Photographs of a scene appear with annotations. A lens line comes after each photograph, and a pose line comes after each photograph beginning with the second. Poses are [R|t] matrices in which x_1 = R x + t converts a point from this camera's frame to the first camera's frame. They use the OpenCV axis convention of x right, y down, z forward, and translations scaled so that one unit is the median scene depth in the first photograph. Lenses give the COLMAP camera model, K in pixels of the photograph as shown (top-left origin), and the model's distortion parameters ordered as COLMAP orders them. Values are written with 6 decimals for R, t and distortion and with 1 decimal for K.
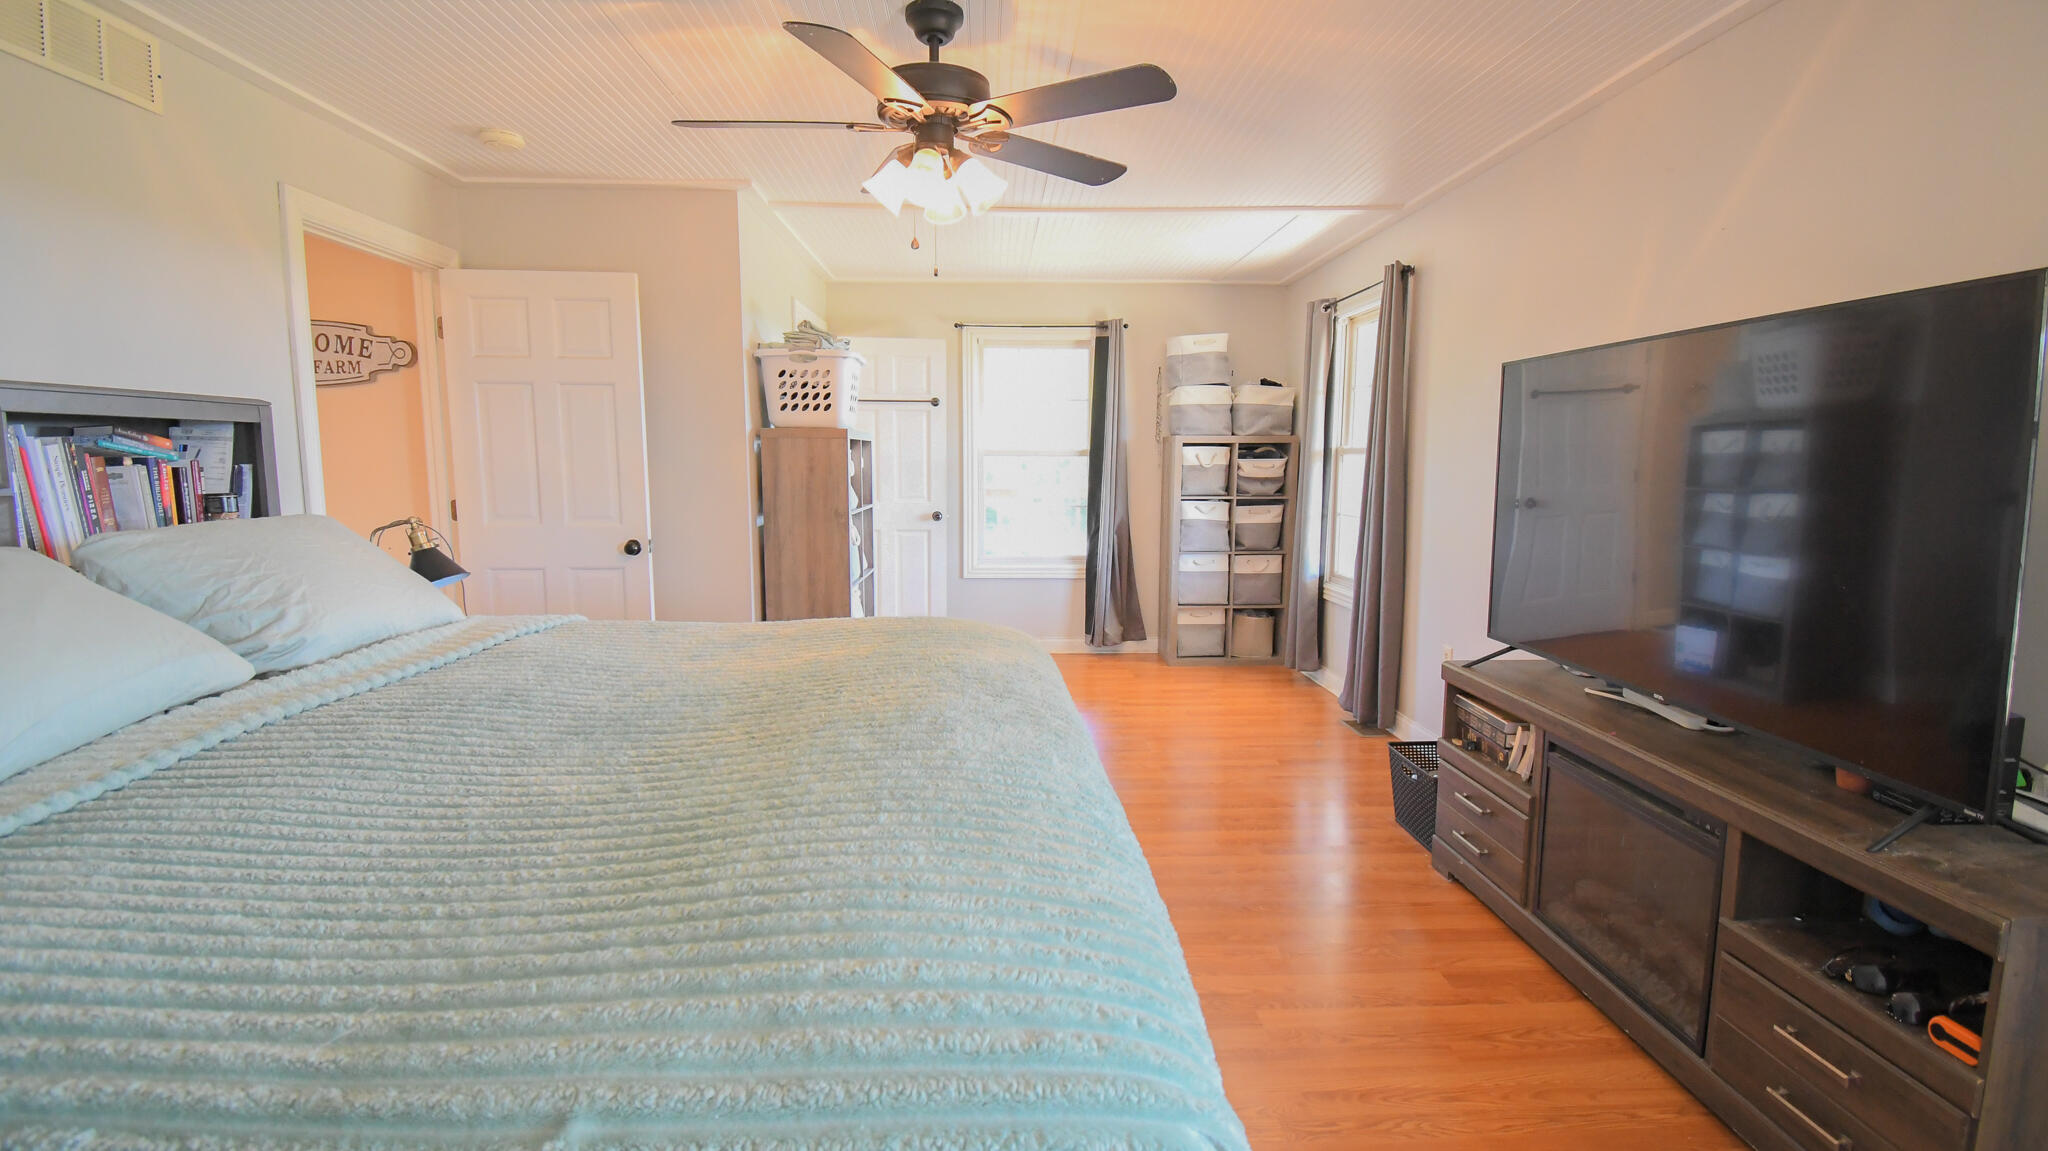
lens RADIAL K [[900.9, 0, 1033.8], [0, 900.9, 585.6], [0, 0, 1]] dist [0.016009, -0.022960]
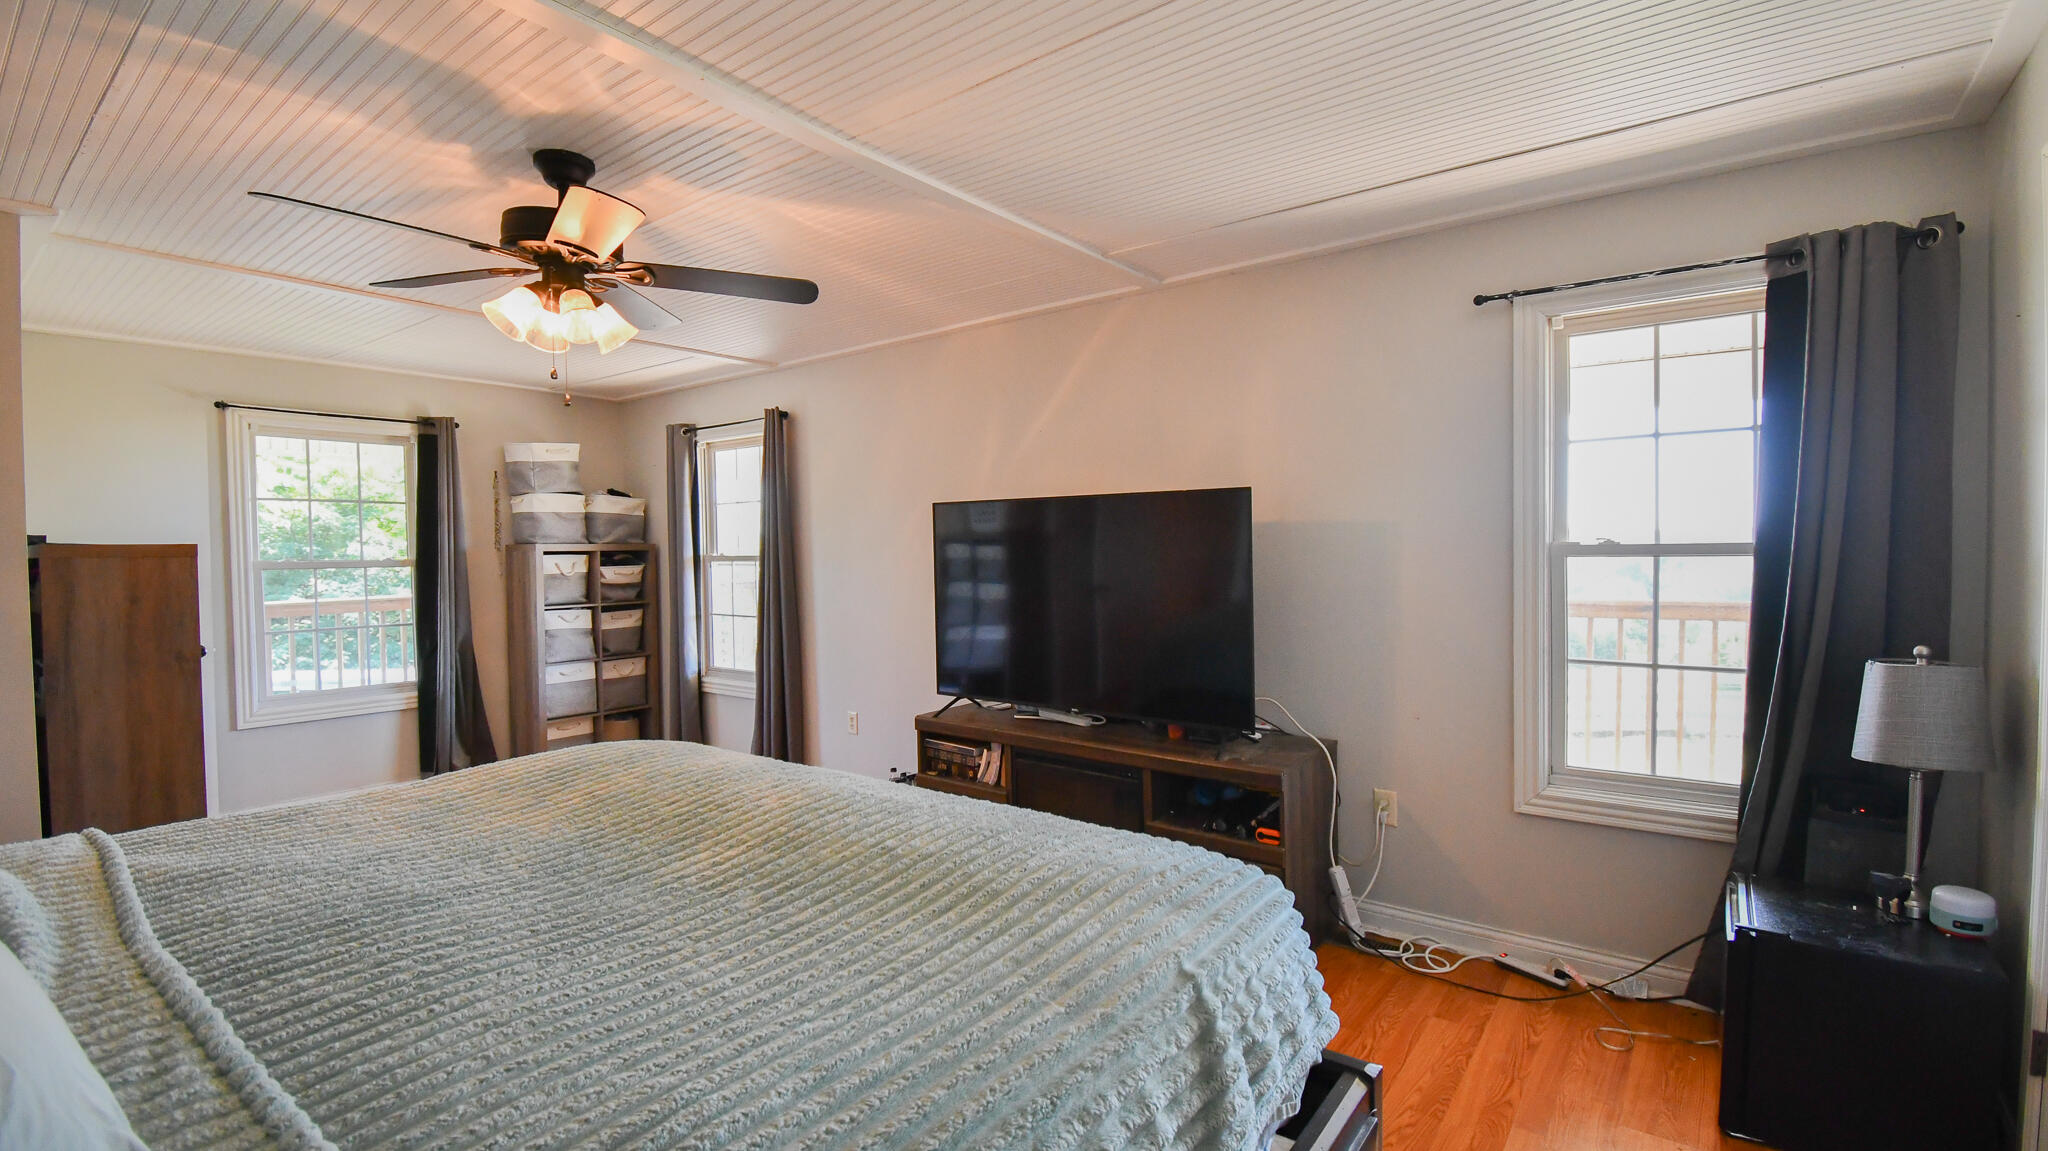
lens RADIAL K [[900.9, 0, 1017.0], [0, 900.9, 576.2], [0, 0, 1]] dist [0.016009, -0.022960]
pose [[0.622351, -0.029071, 0.782198, -0.274712], [0.119024, 0.991204, -0.057861, -0.014947], [-0.773636, 0.129110, 0.620337, 0.008838]]
